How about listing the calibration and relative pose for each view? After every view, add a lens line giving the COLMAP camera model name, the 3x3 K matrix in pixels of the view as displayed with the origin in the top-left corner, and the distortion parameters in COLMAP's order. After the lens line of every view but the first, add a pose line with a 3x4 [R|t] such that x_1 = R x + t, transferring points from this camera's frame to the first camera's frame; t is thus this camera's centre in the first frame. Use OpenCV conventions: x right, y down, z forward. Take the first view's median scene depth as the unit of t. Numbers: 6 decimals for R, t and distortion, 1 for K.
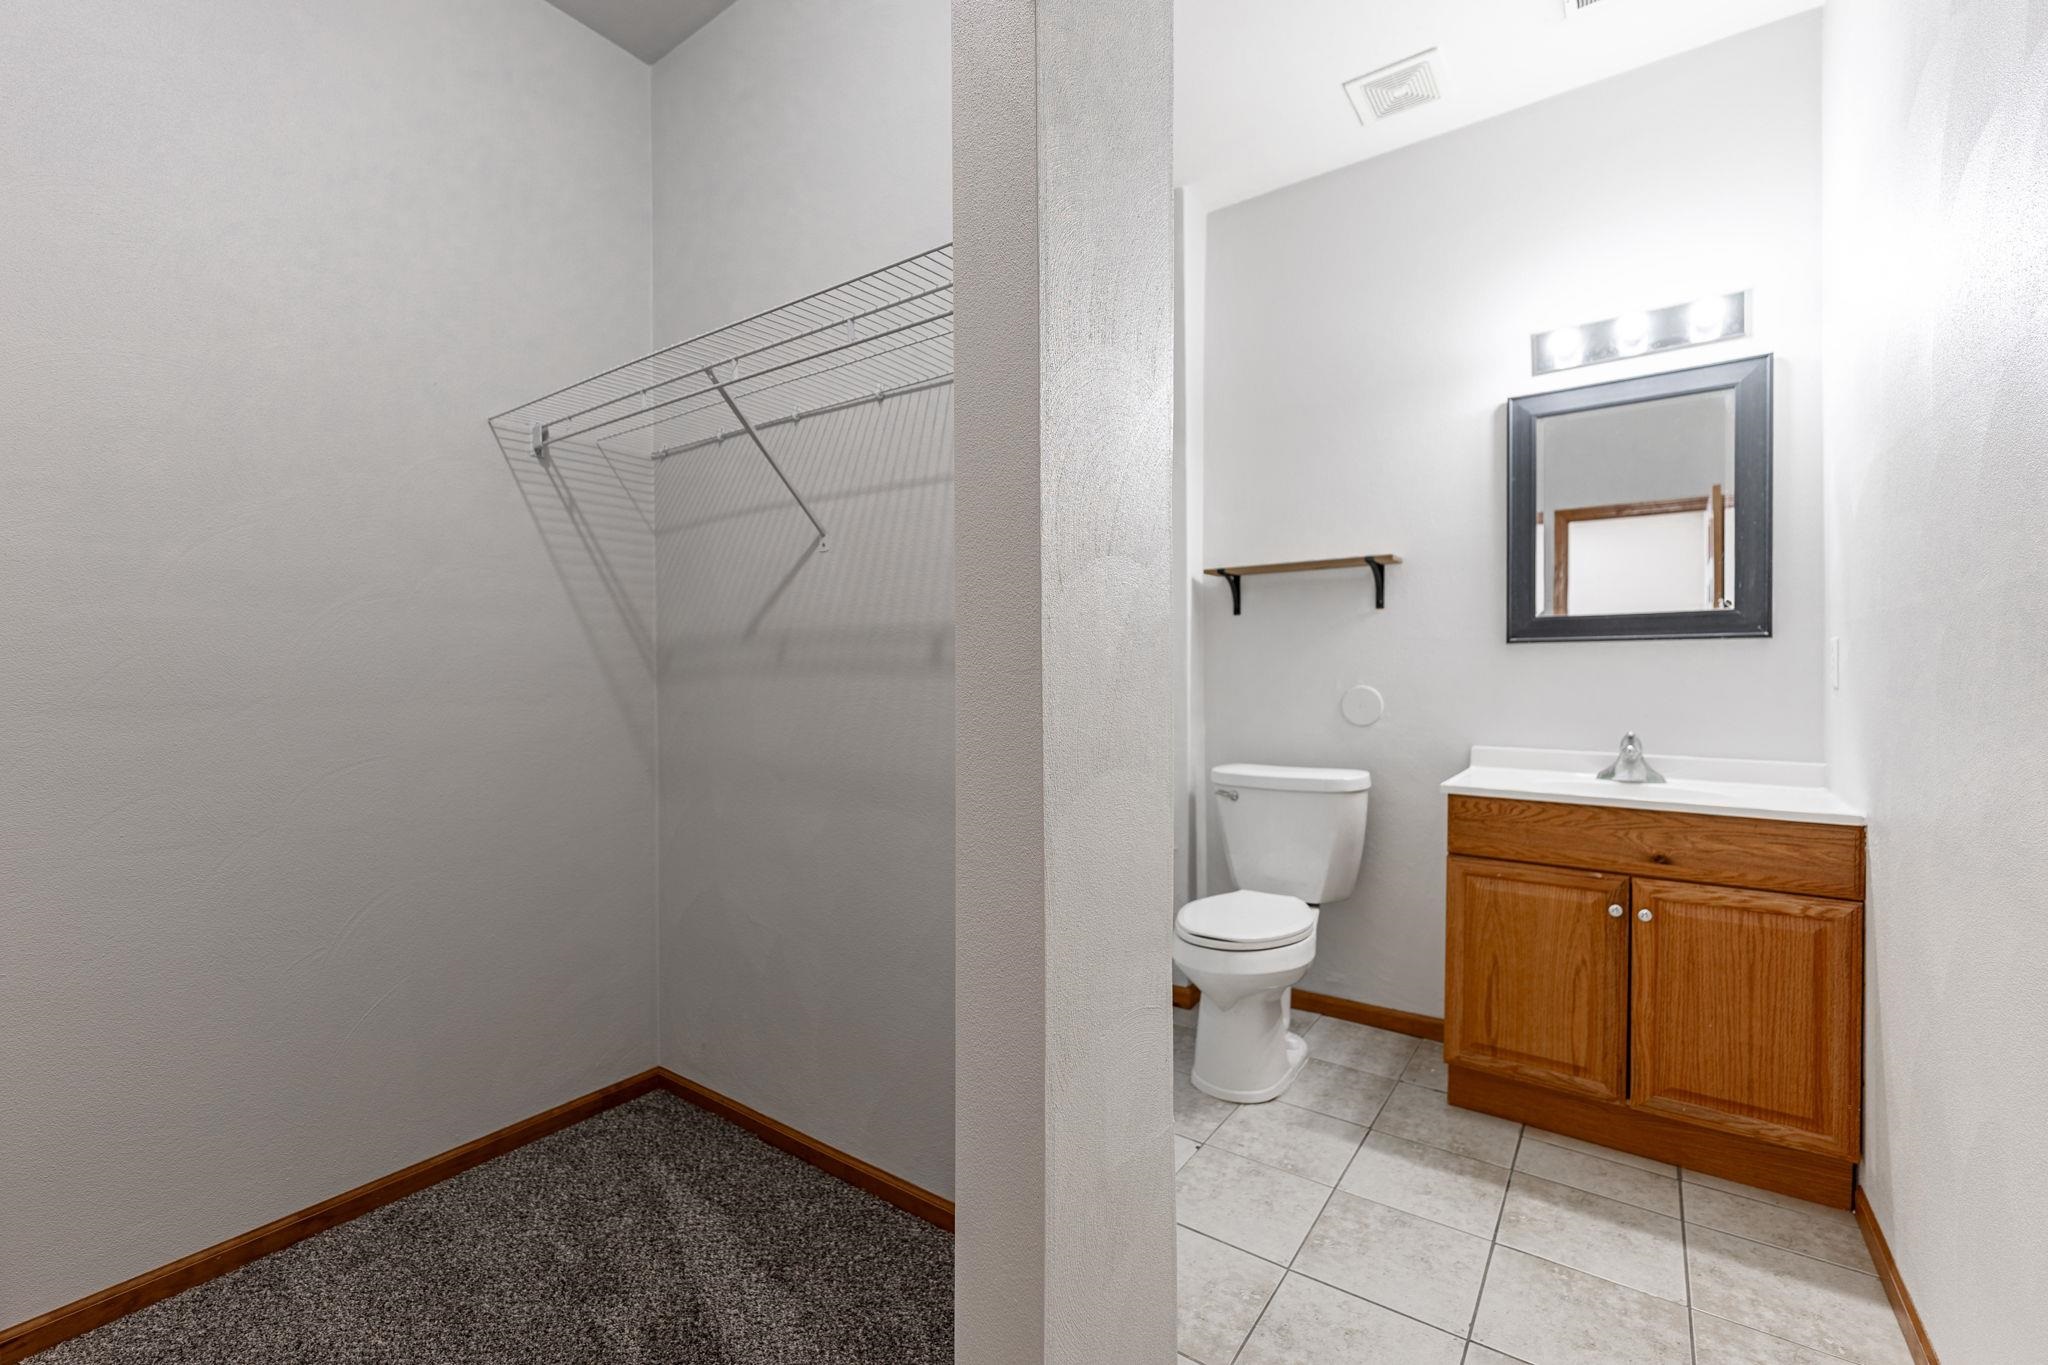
lens RADIAL K [[842.5, 0, 1022.2], [0, 842.5, 679.1], [0, 0, 1]] dist [-0.004193, -0.000507]
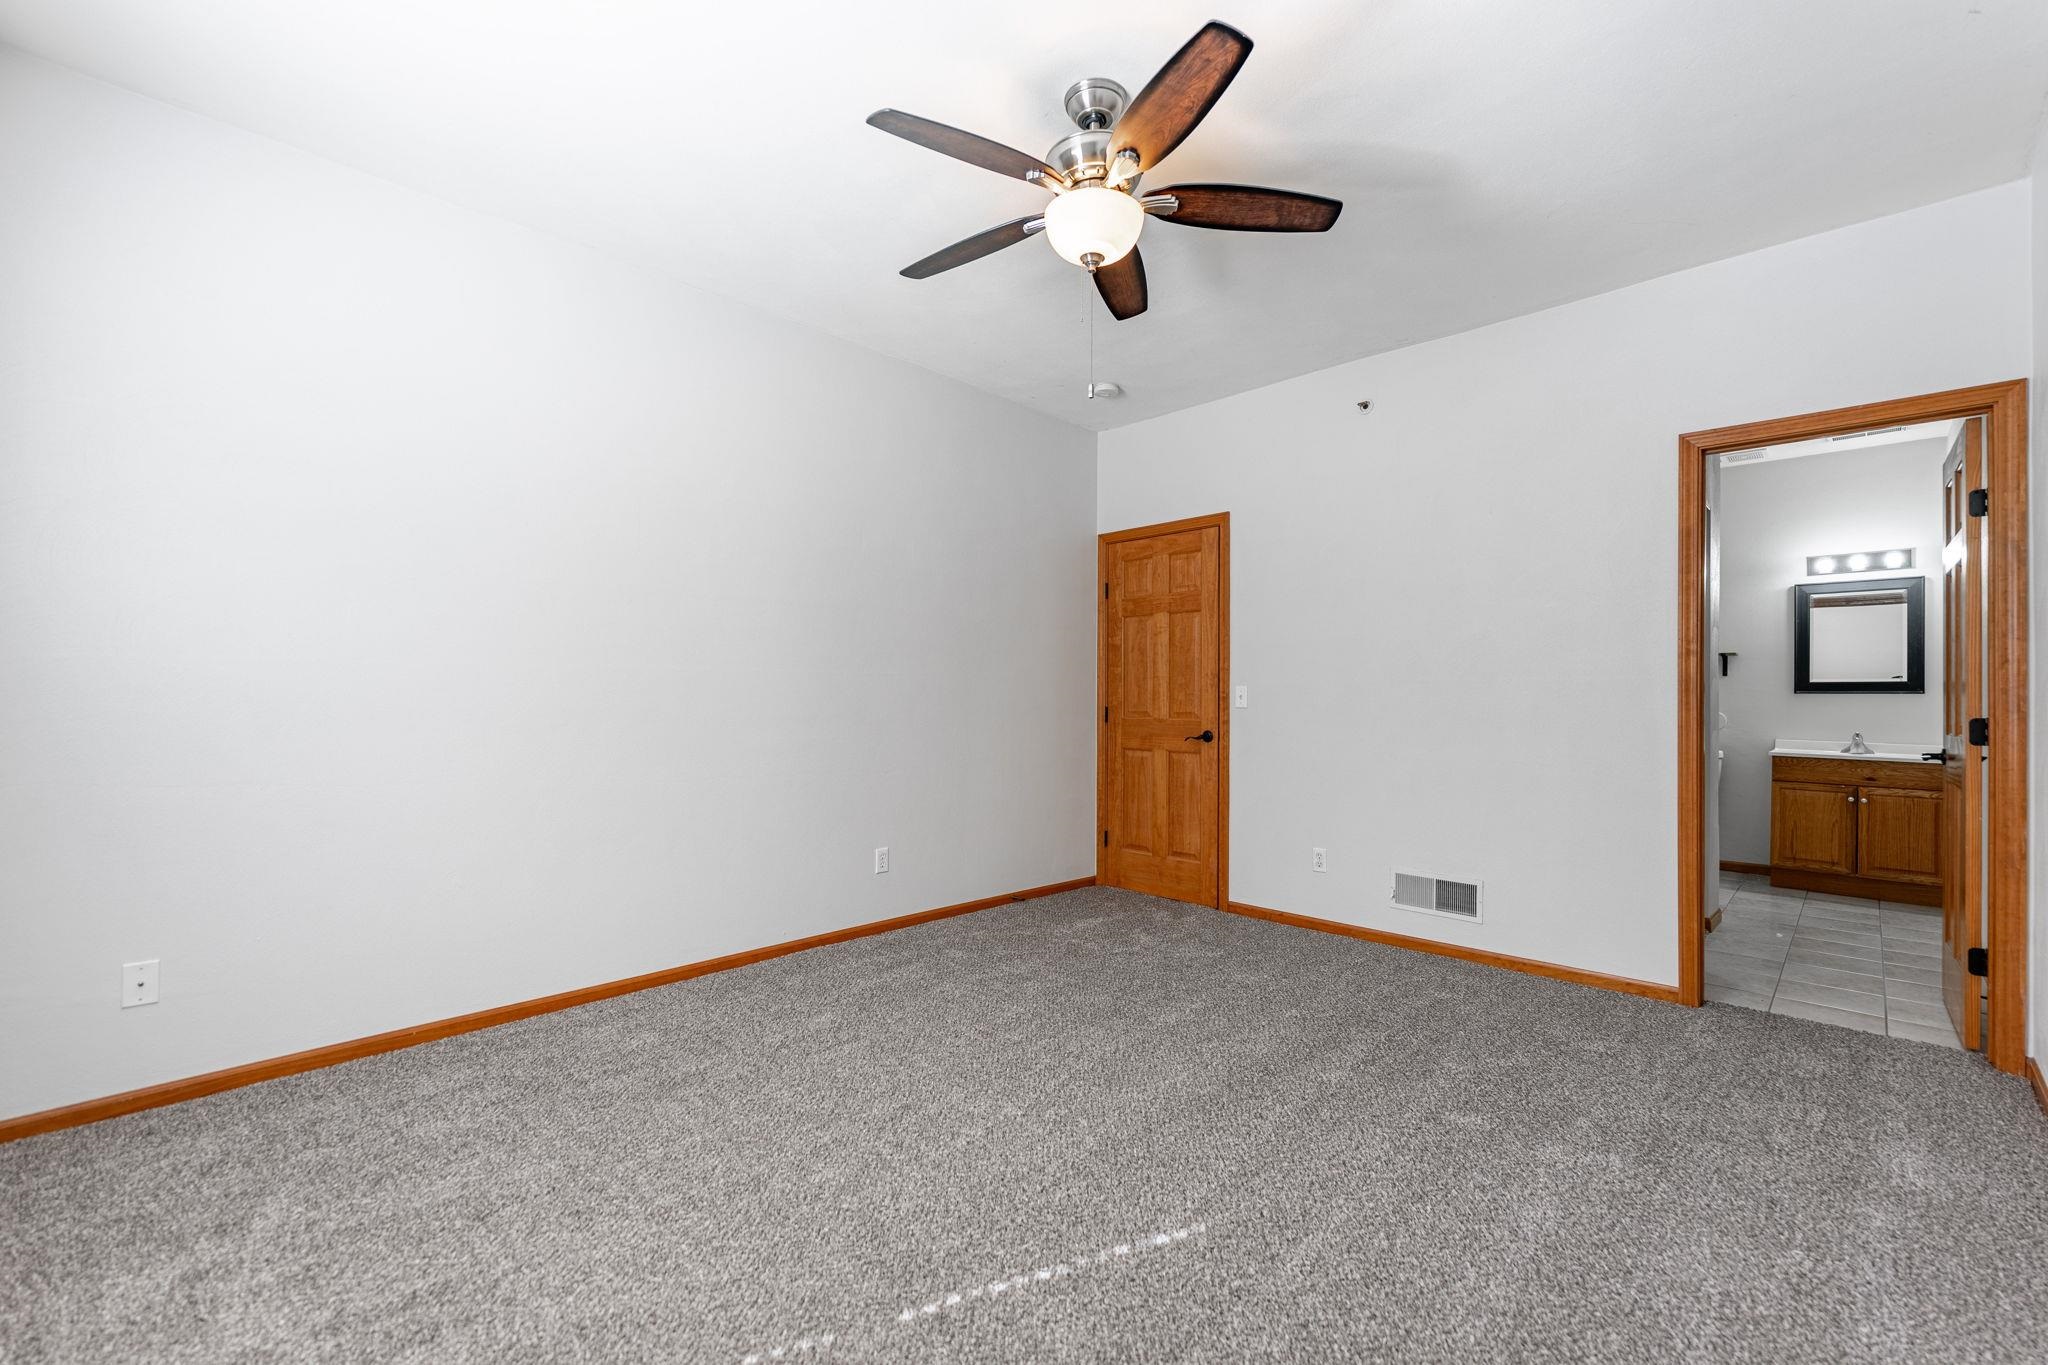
lens RADIAL K [[842.5, 0, 1015.0], [0, 842.5, 690.0], [0, 0, 1]] dist [-0.004193, -0.000507]
pose [[0.987310, 0.017605, -0.157825, -1.320812], [-0.021317, 0.999534, -0.021854, 0.047404], [0.157366, 0.024941, 0.987225, -1.807822]]
